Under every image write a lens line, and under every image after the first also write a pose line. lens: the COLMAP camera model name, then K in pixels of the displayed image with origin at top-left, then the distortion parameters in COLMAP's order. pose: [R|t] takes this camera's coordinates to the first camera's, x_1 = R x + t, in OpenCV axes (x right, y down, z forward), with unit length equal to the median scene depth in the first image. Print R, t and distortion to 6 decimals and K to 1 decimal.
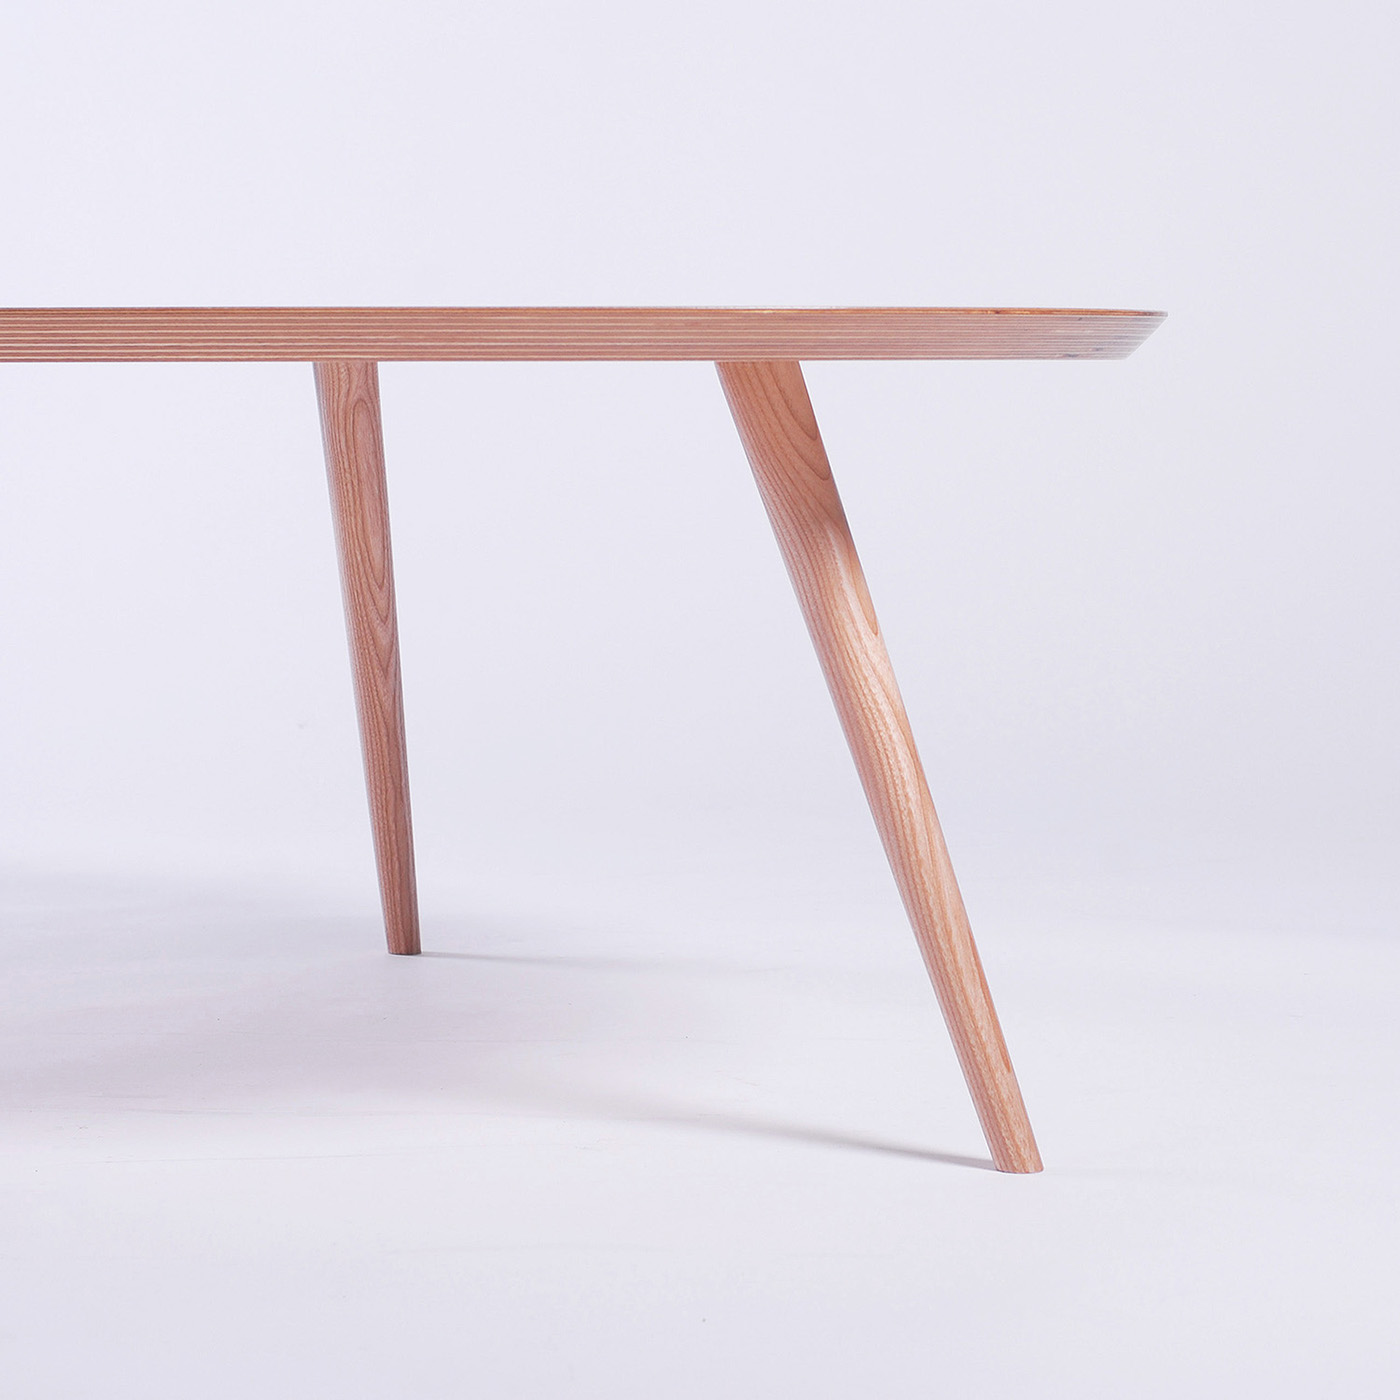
lens RADIAL K [[6542.4, 0, 700.0], [0, 6542.4, 700.0], [0, 0, 1]] dist [-0.235862, -3.326771]
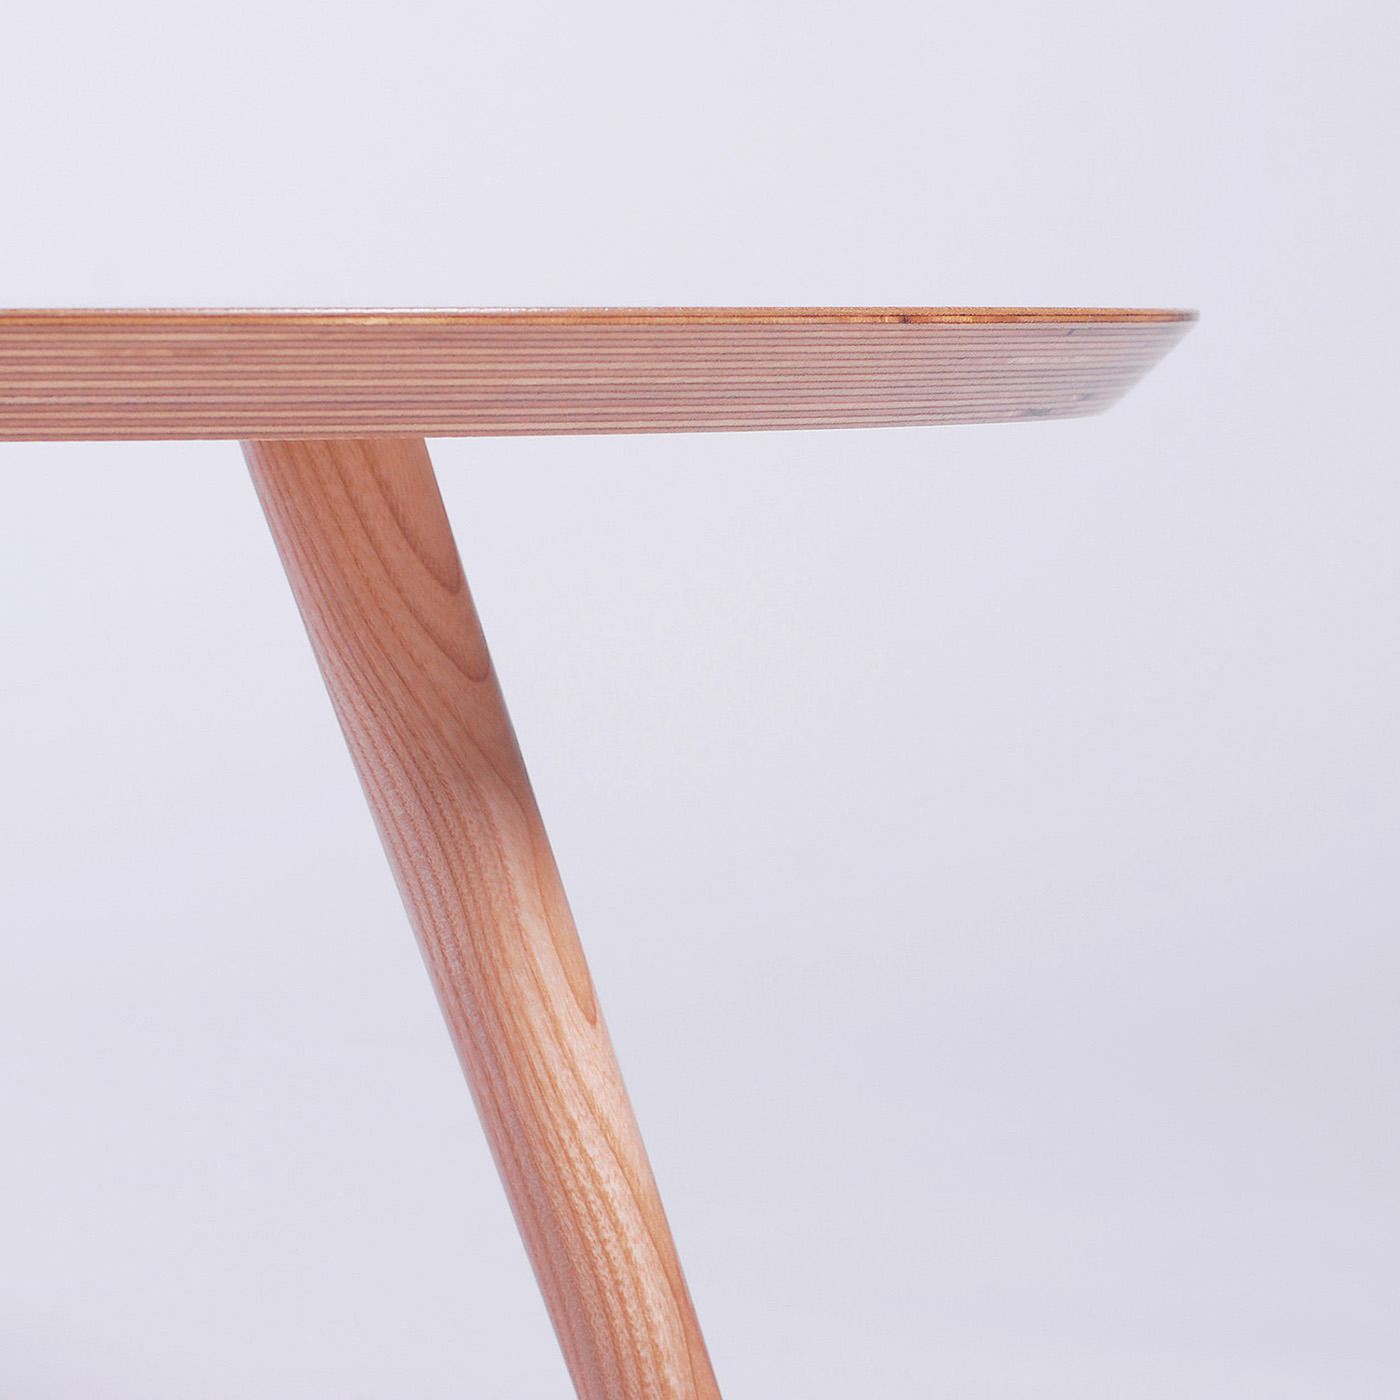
lens RADIAL K [[6542.4, 0, 700.0], [0, 6542.4, 700.0], [0, 0, 1]] dist [-0.235862, -3.326771]
pose [[0.996771, -0.001980, 0.080267, -0.002062], [0.001380, 0.999971, 0.007530, -0.036017], [-0.080279, -0.007395, 0.996745, 0.549775]]
